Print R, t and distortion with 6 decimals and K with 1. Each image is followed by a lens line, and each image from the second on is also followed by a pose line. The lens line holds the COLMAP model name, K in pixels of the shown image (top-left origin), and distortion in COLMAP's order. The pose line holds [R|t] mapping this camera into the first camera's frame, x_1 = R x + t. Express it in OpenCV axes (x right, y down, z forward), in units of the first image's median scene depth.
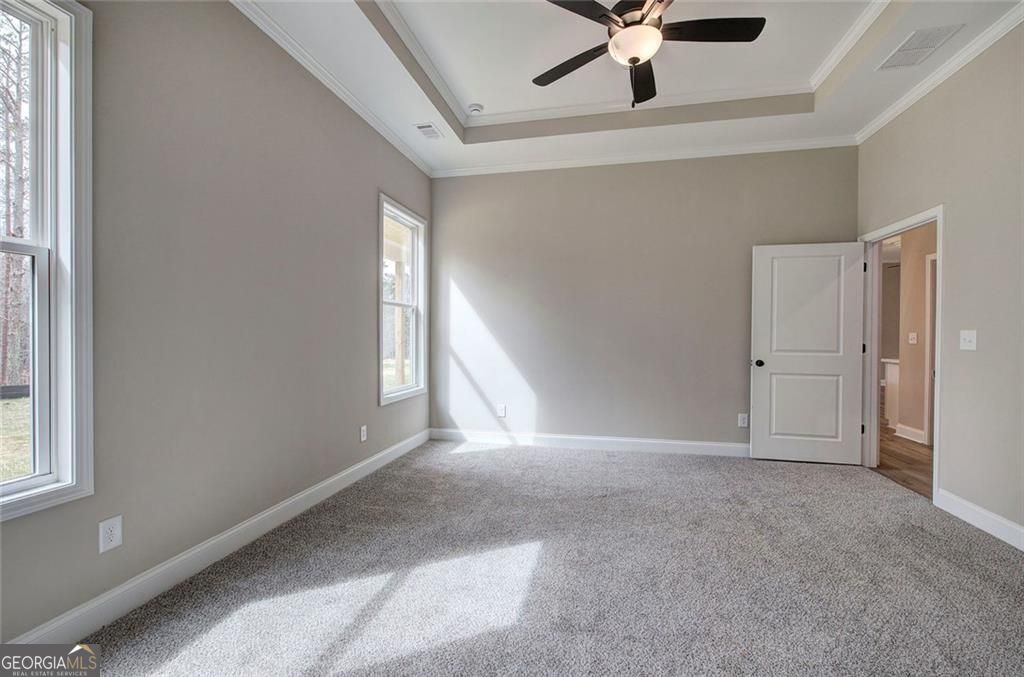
lens RADIAL K [[433.5, 0, 512.0], [0, 433.5, 338.5], [0, 0, 1]] dist [-0.000663, -0.000092]
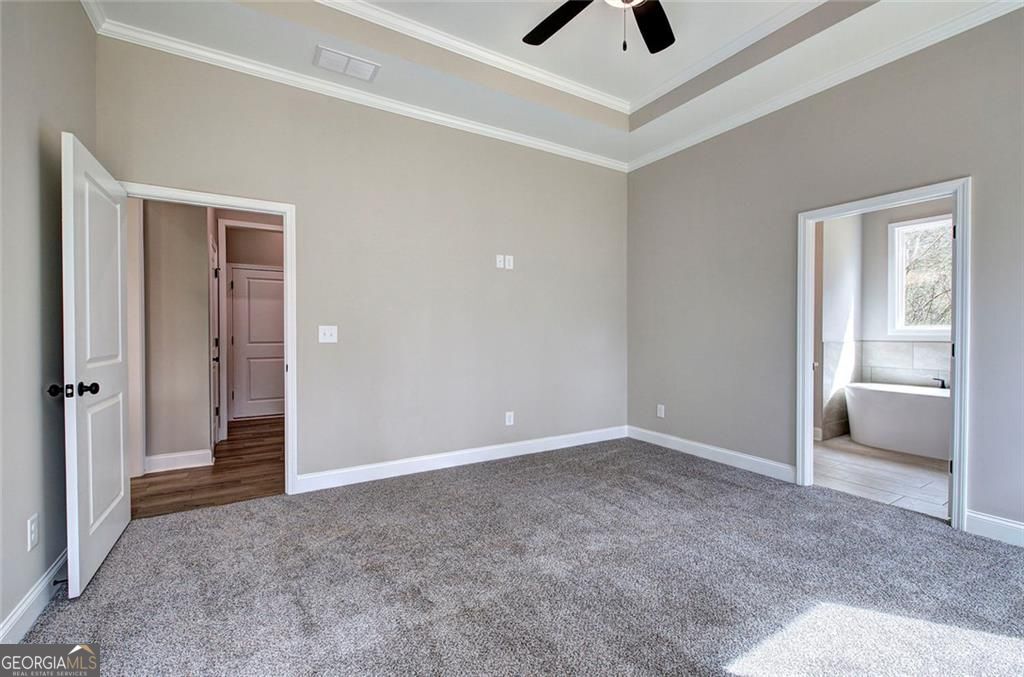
lens RADIAL K [[433.5, 0, 512.0], [0, 433.5, 338.5], [0, 0, 1]] dist [-0.000663, -0.000092]
pose [[-0.691859, -0.017398, 0.721823, -0.137882], [0.002102, 0.999657, 0.026109, -0.013805], [-0.722030, 0.019581, -0.691585, 1.432940]]
